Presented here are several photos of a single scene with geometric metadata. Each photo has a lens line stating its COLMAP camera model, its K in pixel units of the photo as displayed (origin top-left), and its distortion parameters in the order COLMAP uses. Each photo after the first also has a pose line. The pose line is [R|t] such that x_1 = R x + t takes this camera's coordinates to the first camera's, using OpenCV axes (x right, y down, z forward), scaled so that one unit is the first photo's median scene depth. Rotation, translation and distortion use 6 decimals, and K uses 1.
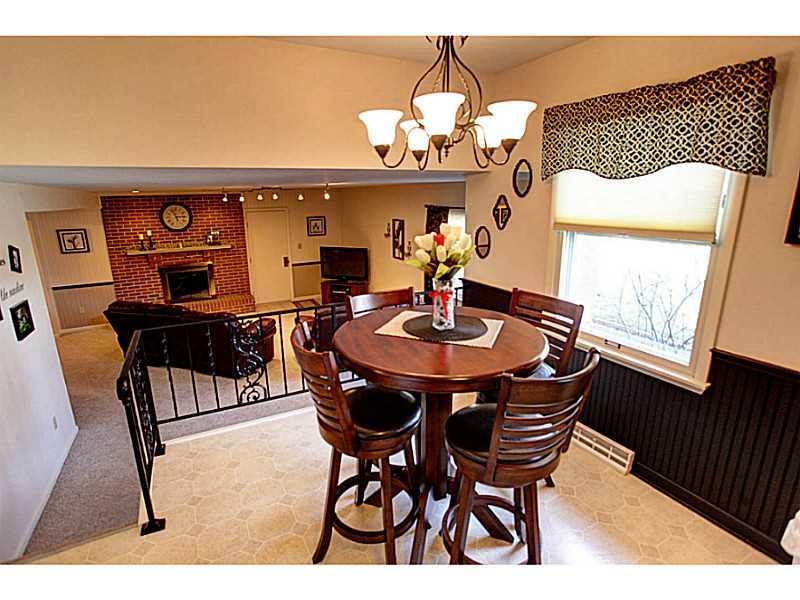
lens RADIAL K [[406.0, 0, 385.7], [0, 406.0, 298.8], [0, 0, 1]] dist [-0.043171, 0.028207]
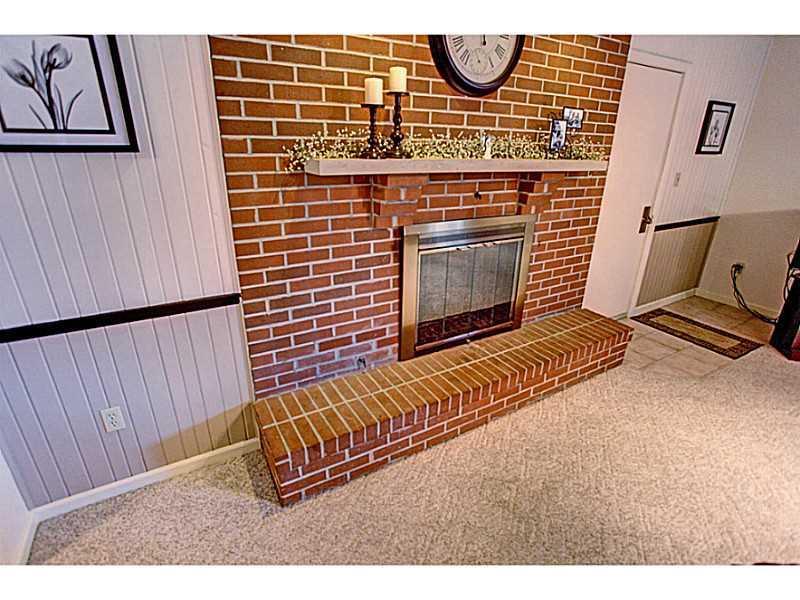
lens RADIAL K [[397.3, 0, 400.0], [0, 397.3, 300.0], [0, 0, 1]] dist [-0.057617, 0.026331]
pose [[0.997868, 0.006933, 0.064890, -0.597214], [-0.014719, 0.992629, 0.120293, -0.066923], [-0.063577, -0.120991, 0.990615, 0.759988]]
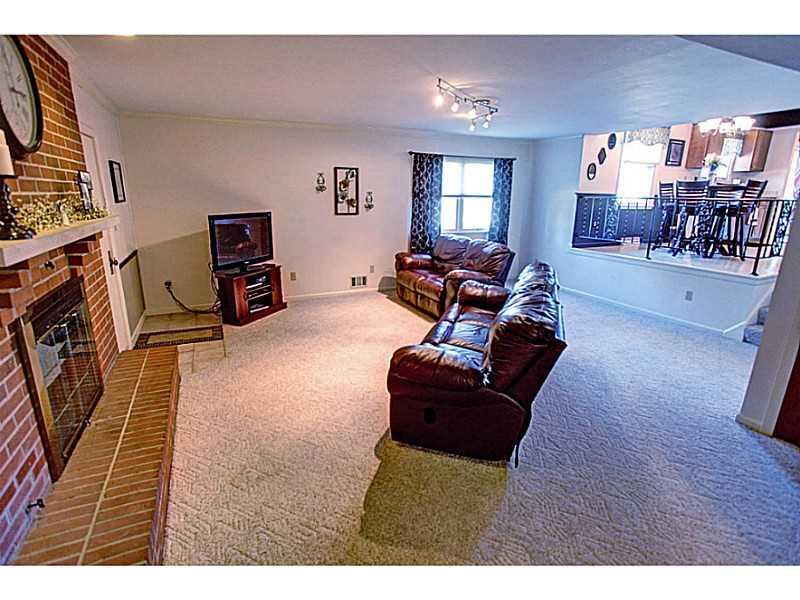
lens RADIAL K [[397.3, 0, 400.0], [0, 397.3, 300.0], [0, 0, 1]] dist [-0.057617, 0.026331]
pose [[0.023342, -0.245815, 0.969036, -0.765722], [0.236812, 0.943073, 0.233525, -0.091184], [-0.971275, 0.224029, 0.080225, 0.809753]]
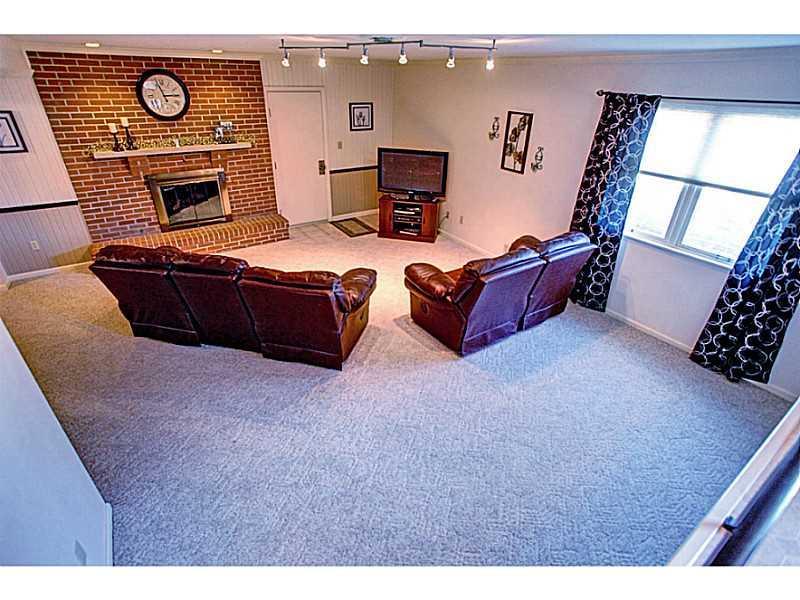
lens RADIAL K [[397.3, 0, 400.0], [0, 397.3, 300.0], [0, 0, 1]] dist [-0.057617, 0.026331]
pose [[0.991711, -0.024311, 0.126168, -0.239977], [-0.008784, 0.966813, 0.255334, -0.050730], [-0.128188, -0.254326, 0.958586, 0.284870]]
